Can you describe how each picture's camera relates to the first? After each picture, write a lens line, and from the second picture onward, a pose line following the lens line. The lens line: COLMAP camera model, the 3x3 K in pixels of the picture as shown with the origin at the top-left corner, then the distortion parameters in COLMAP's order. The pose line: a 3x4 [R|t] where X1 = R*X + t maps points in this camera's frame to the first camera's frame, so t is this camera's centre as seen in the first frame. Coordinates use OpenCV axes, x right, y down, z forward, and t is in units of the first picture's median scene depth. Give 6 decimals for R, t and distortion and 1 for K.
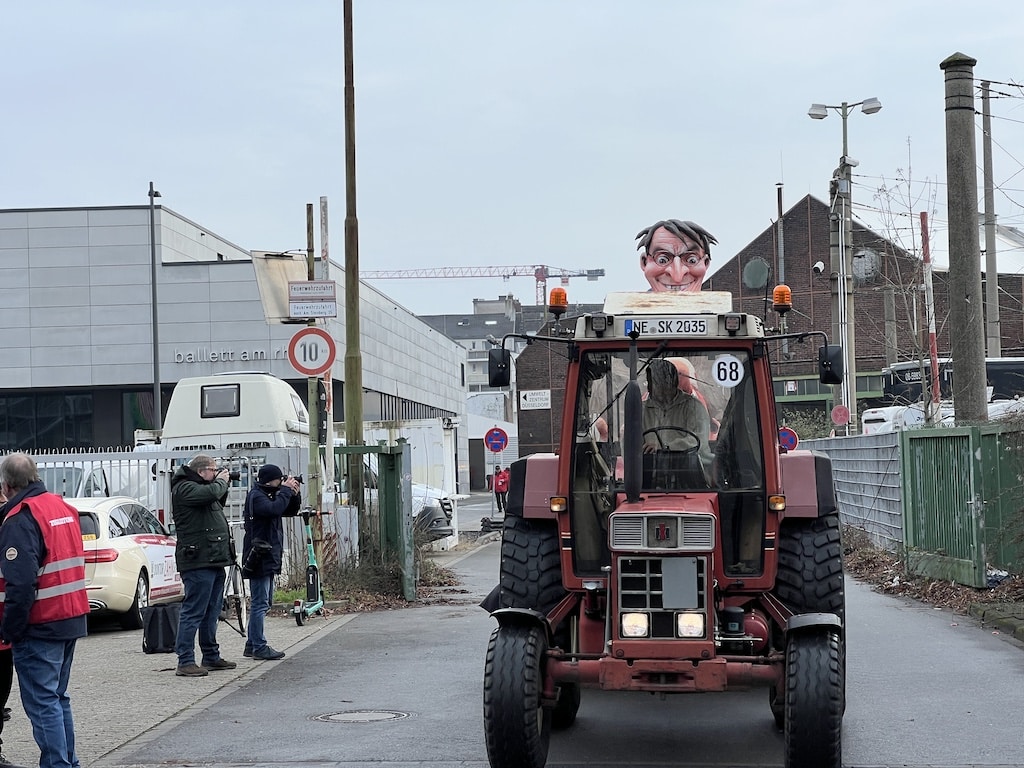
lens RADIAL K [[2269.3, 0, 509.4], [0, 2269.3, 350.4], [0, 0, 1]] dist [0.231589, 0.000000]
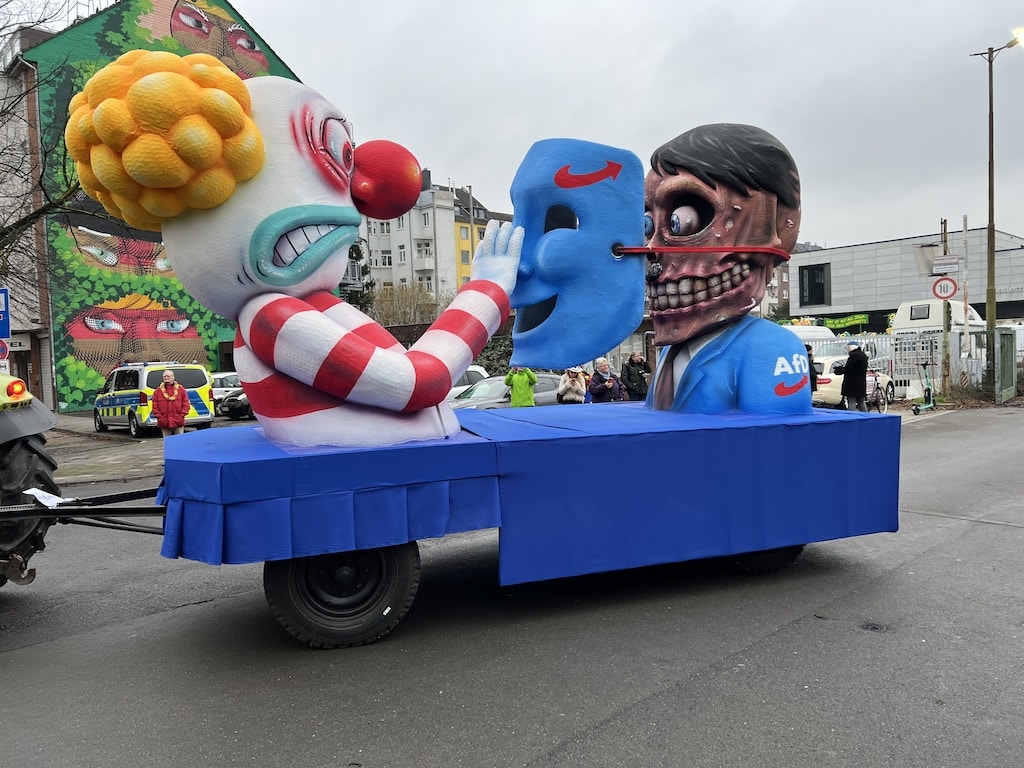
lens RADIAL K [[768.2, 0, 508.9], [0, 768.2, 389.1], [0, 0, 1]] dist [0.063660, -0.065273]
pose [[0.735930, 0.027613, -0.676495, 0.097579], [0.050564, 0.994136, 0.095584, 0.003403], [0.675167, -0.104549, 0.730218, 0.146337]]
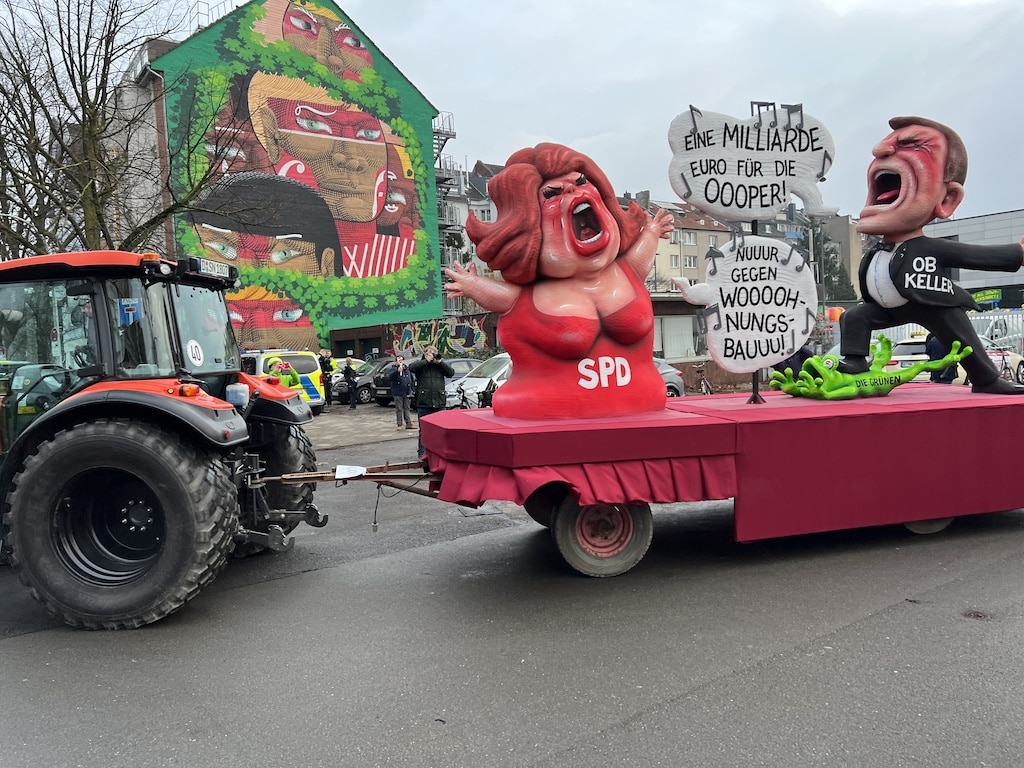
lens RADIAL K [[768.2, 0, 508.3], [0, 768.2, 381.7], [0, 0, 1]] dist [0.063660, -0.065273]
pose [[0.639830, 0.030136, -0.767925, 0.103423], [0.070574, 0.992705, 0.097758, 0.004110], [0.765269, -0.116744, 0.633036, 0.146512]]
